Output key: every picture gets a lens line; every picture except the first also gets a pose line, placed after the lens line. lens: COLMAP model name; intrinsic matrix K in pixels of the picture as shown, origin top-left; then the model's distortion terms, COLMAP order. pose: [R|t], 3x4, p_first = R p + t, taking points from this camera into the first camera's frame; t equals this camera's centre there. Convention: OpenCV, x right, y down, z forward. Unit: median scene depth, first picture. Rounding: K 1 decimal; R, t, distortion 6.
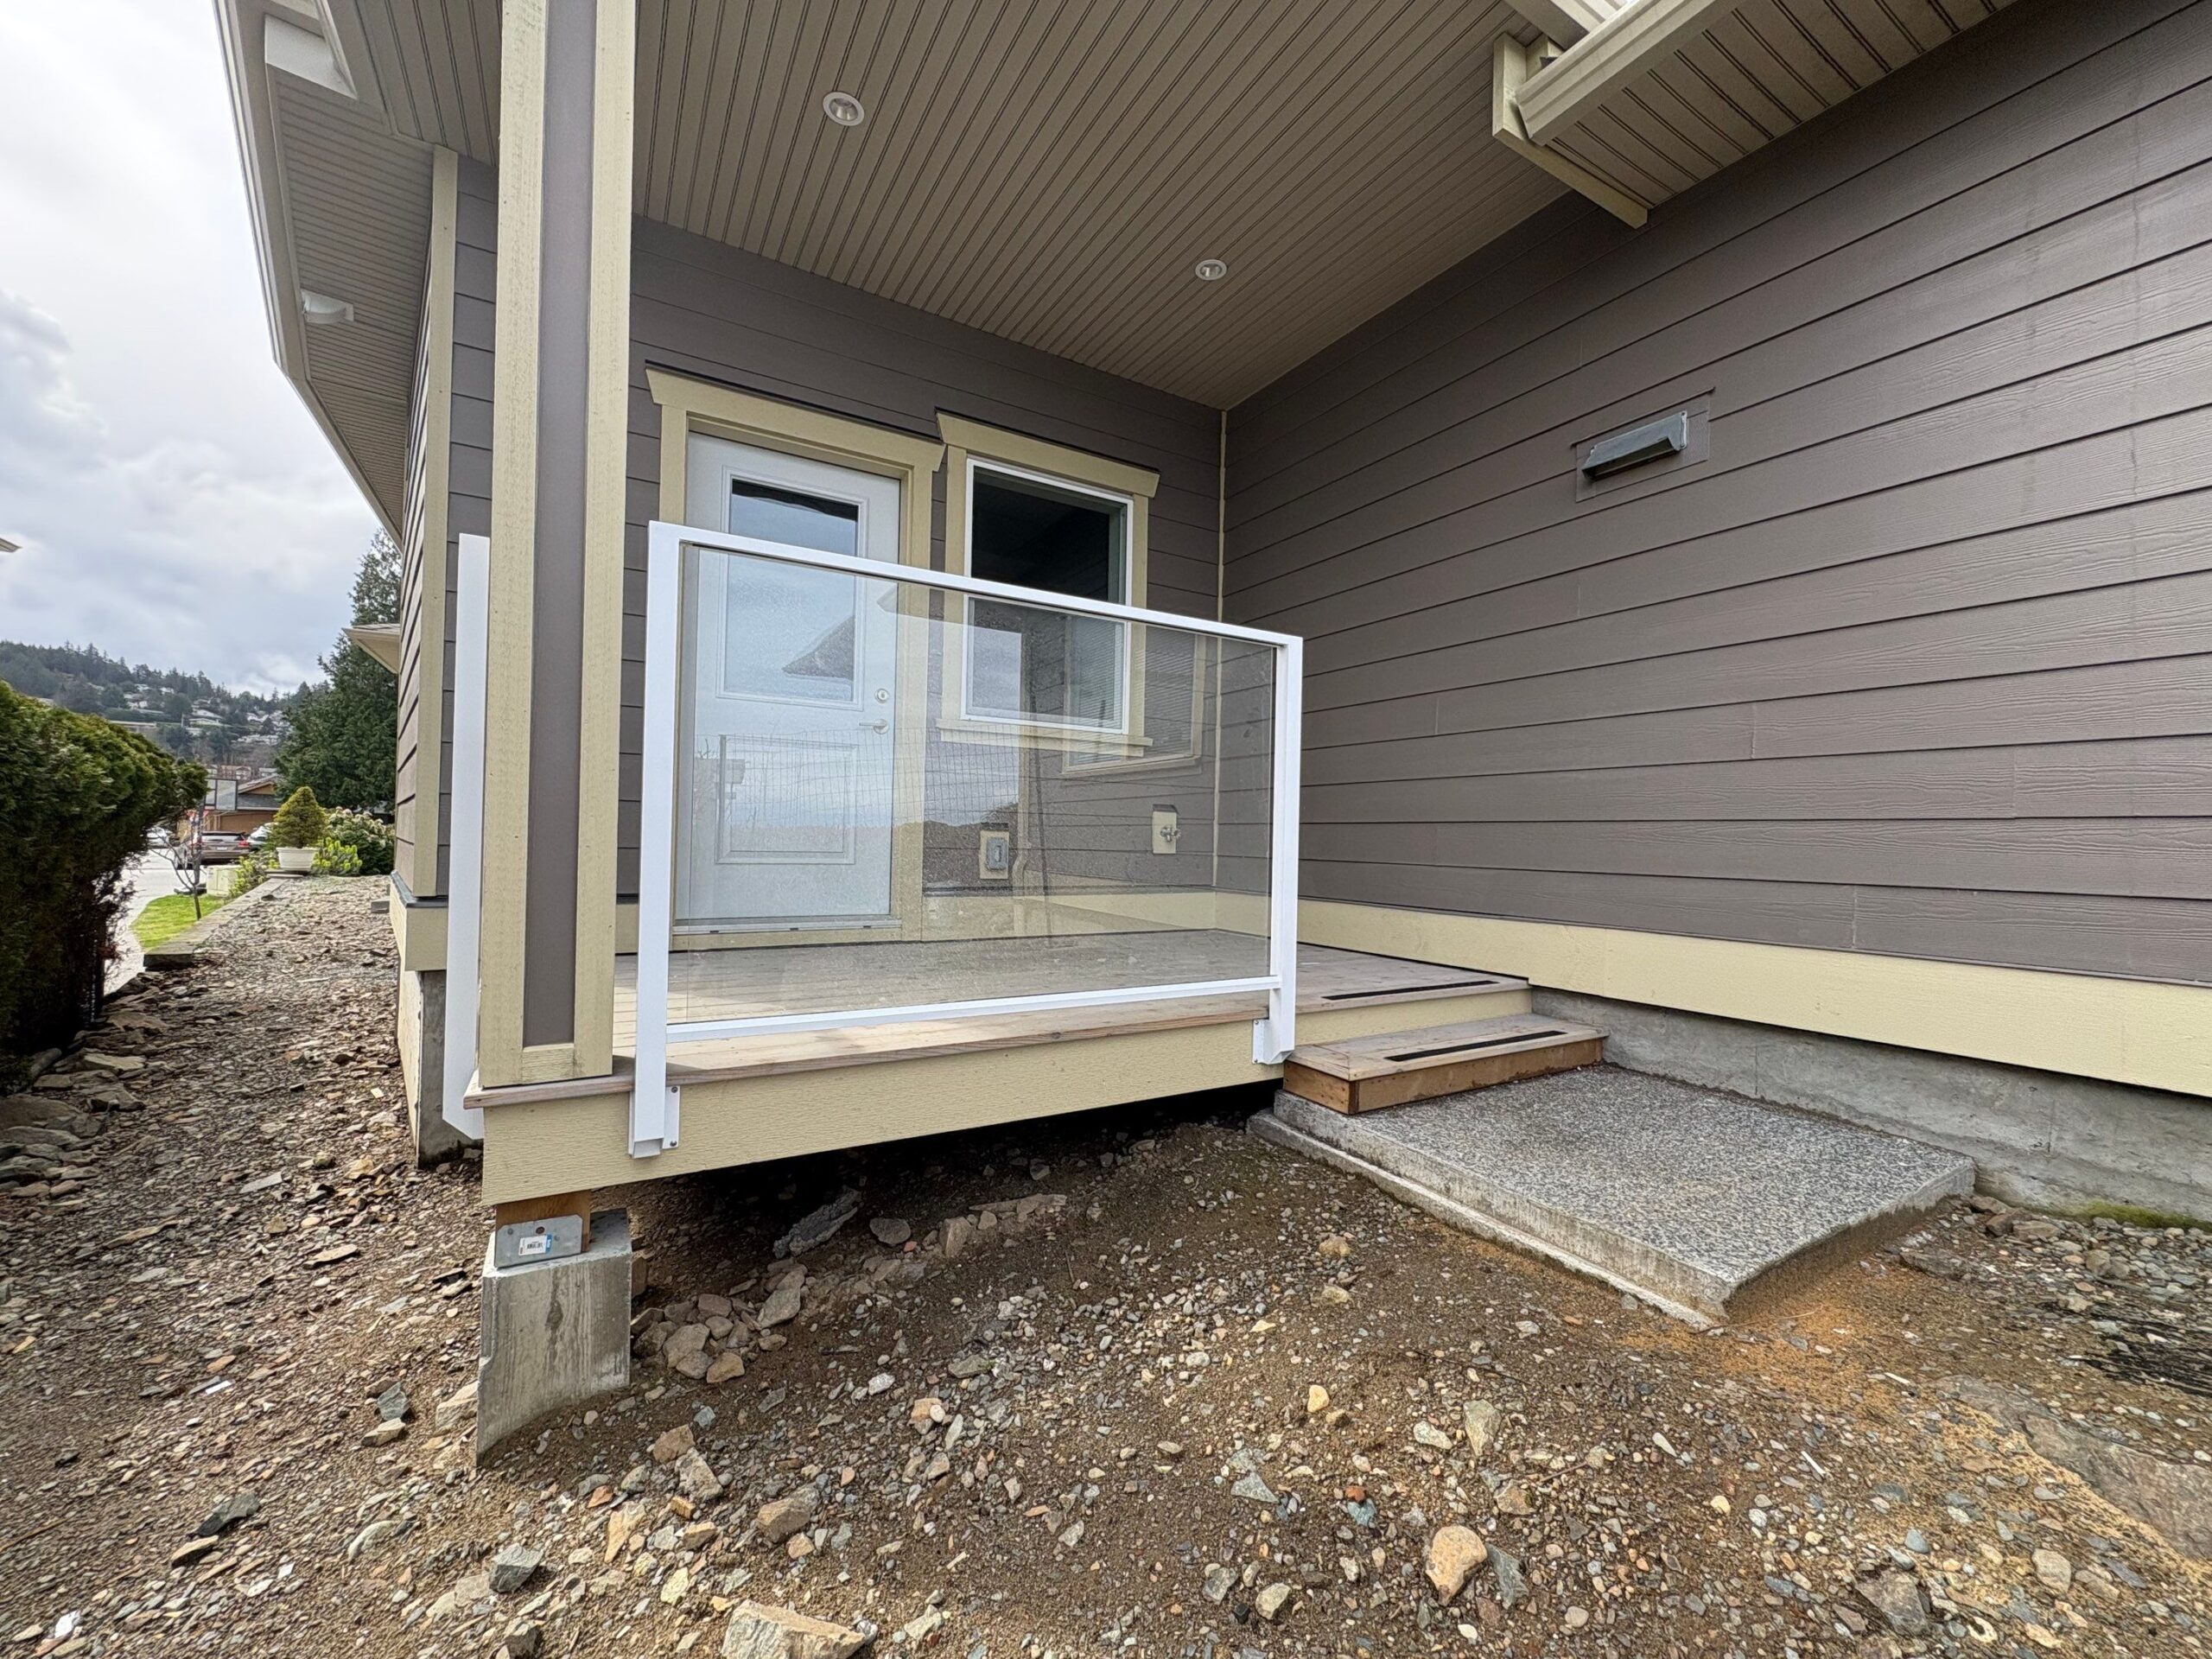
lens RADIAL K [[900.6, 0, 1104.7], [0, 900.6, 834.8], [0, 0, 1]] dist [0.006129, 0.000026]
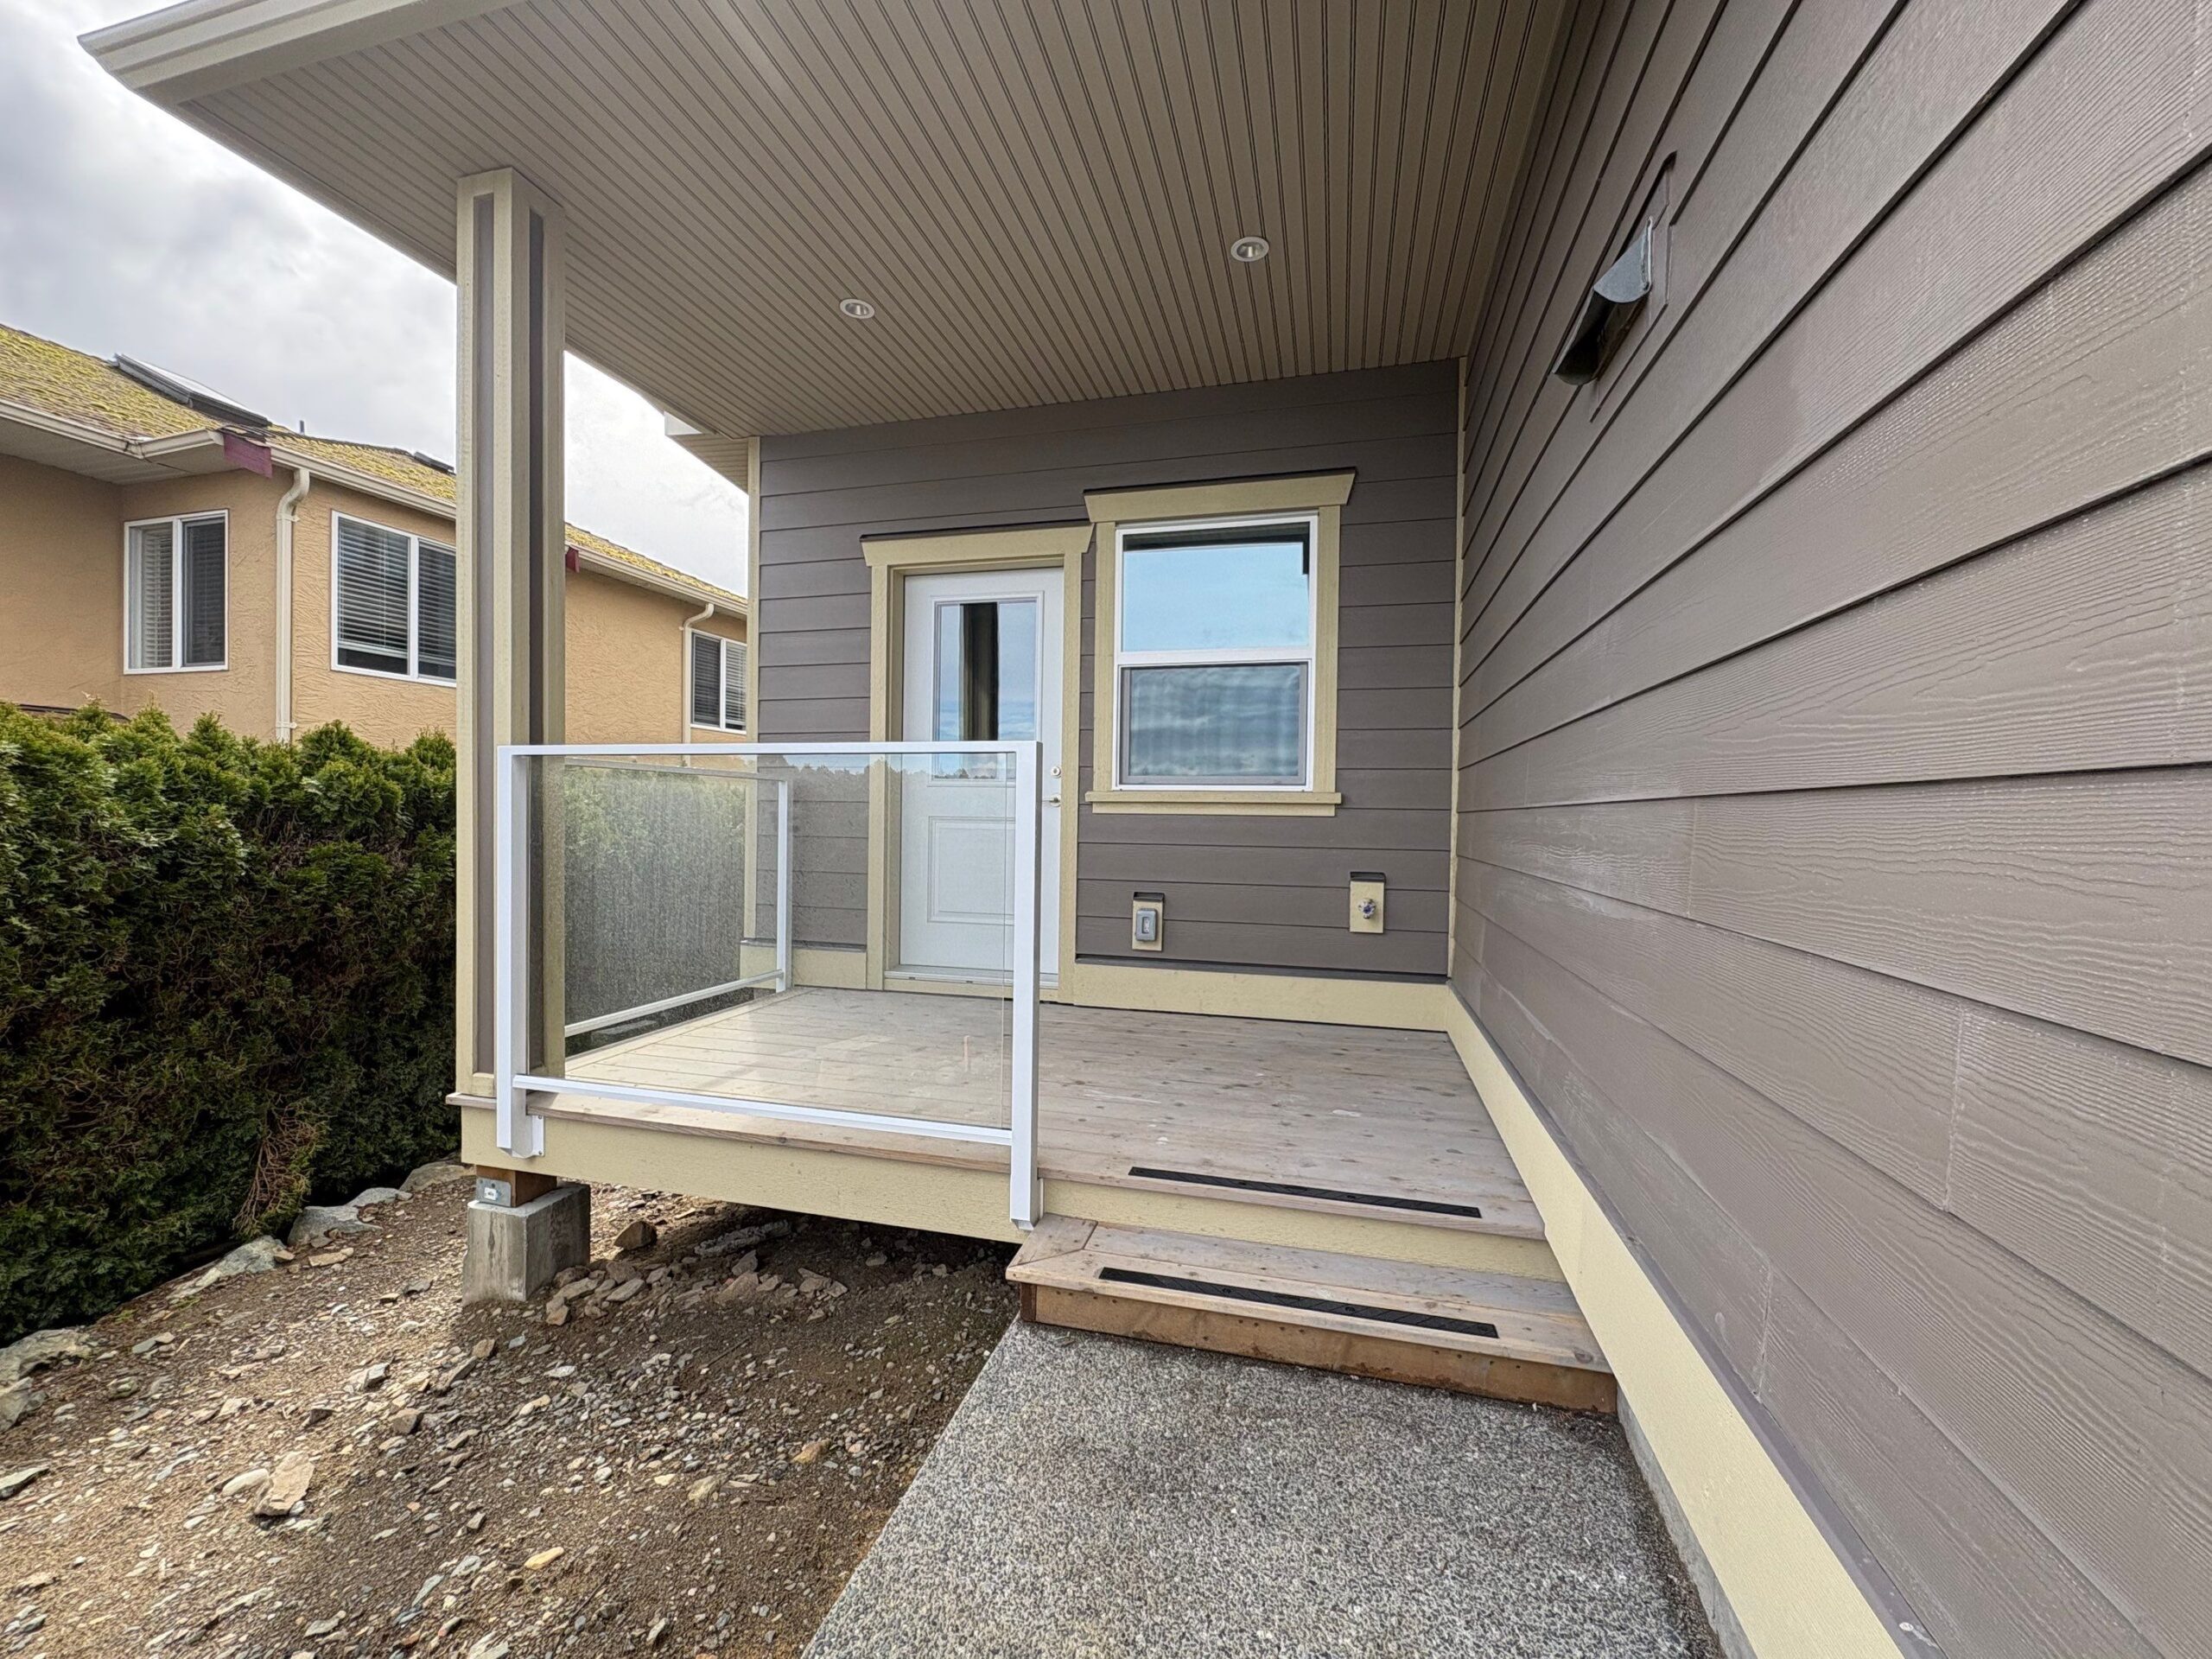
lens RADIAL K [[900.6, 0, 1104.7], [0, 900.6, 834.8], [0, 0, 1]] dist [0.006129, 0.000026]
pose [[0.687481, 0.006388, -0.726174, 0.871641], [0.004253, 0.999909, 0.012823, -0.140240], [0.726190, -0.011904, 0.687391, 0.456803]]
